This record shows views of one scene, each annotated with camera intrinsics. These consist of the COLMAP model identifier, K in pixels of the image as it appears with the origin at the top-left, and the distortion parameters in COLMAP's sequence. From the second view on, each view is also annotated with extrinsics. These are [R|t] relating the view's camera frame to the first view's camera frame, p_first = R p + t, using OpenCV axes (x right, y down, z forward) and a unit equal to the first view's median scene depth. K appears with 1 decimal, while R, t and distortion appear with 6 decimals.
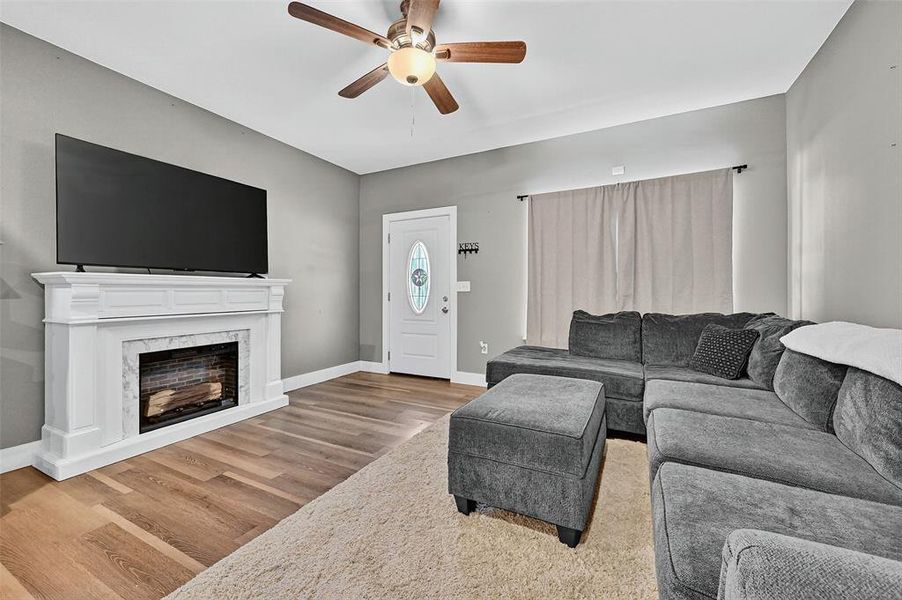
lens RADIAL K [[362.0, 0, 450.2], [0, 362.0, 290.2], [0, 0, 1]] dist [0.001044, 0.001035]
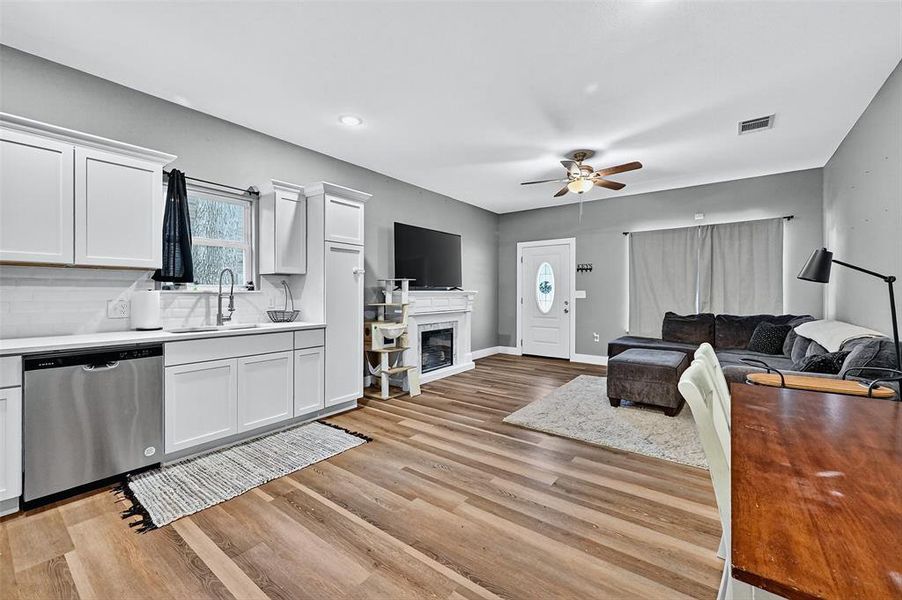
lens RADIAL K [[362.0, 0, 456.0], [0, 362.0, 294.3], [0, 0, 1]] dist [0.001044, 0.001035]
pose [[0.985933, 0.004103, -0.167091, -0.292970], [-0.002467, 0.999947, 0.009997, -0.033673], [0.167124, -0.009444, 0.985891, -0.689877]]
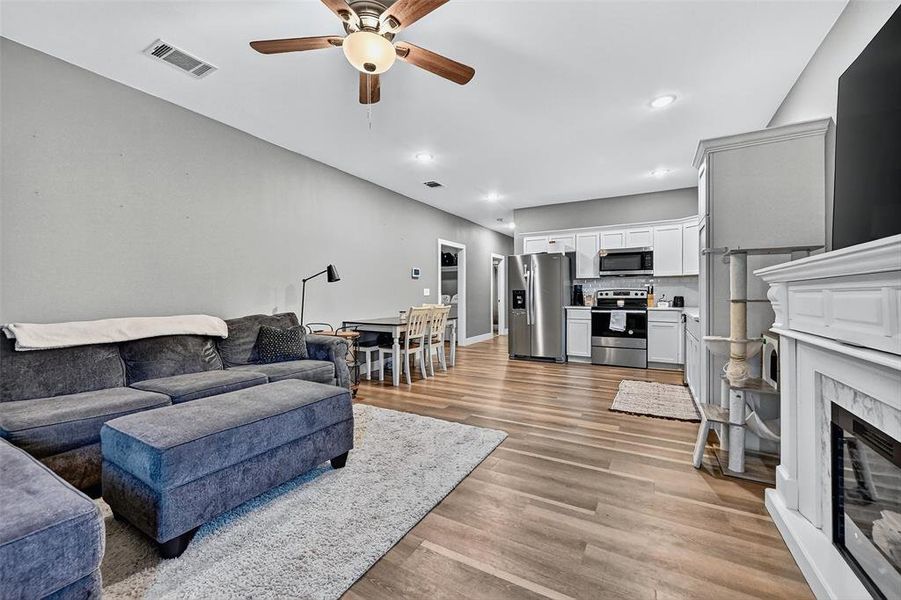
lens RADIAL K [[361.6, 0, 453.5], [0, 361.6, 294.8], [0, 0, 1]] dist [0.001044, 0.001035]
pose [[-0.999191, 0.005693, 0.039800, -0.235666], [0.005389, 0.999956, -0.007726, 0.007830], [-0.039843, -0.007505, -0.999178, 1.288726]]
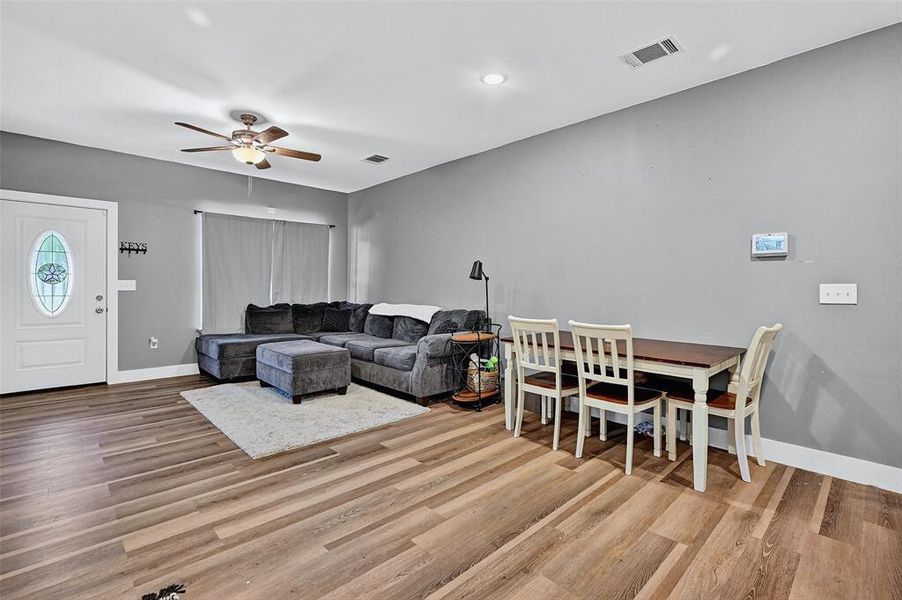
lens RADIAL K [[410.1, 0, 444.1], [0, 410.1, 286.1], [0, 0, 1]] dist [0.001269, -0.000384]
pose [[0.340959, 0.005678, 0.940061, -1.023788], [-0.013314, 0.999911, -0.001210, -0.025946], [-0.939984, -0.012104, 0.341004, -0.297115]]
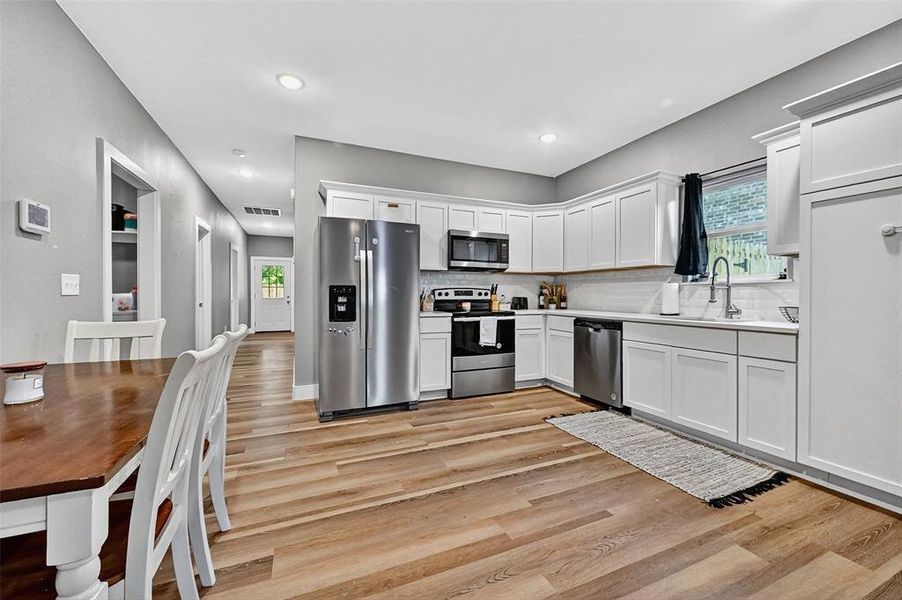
lens RADIAL K [[362.0, 0, 454.7], [0, 362.0, 292.6], [0, 0, 1]] dist [0.001044, 0.001035]
pose [[-0.628597, -0.002873, -0.777726, 0.070564], [0.006065, 0.999945, -0.008596, 0.001246], [0.777708, -0.010121, -0.628545, 0.227912]]
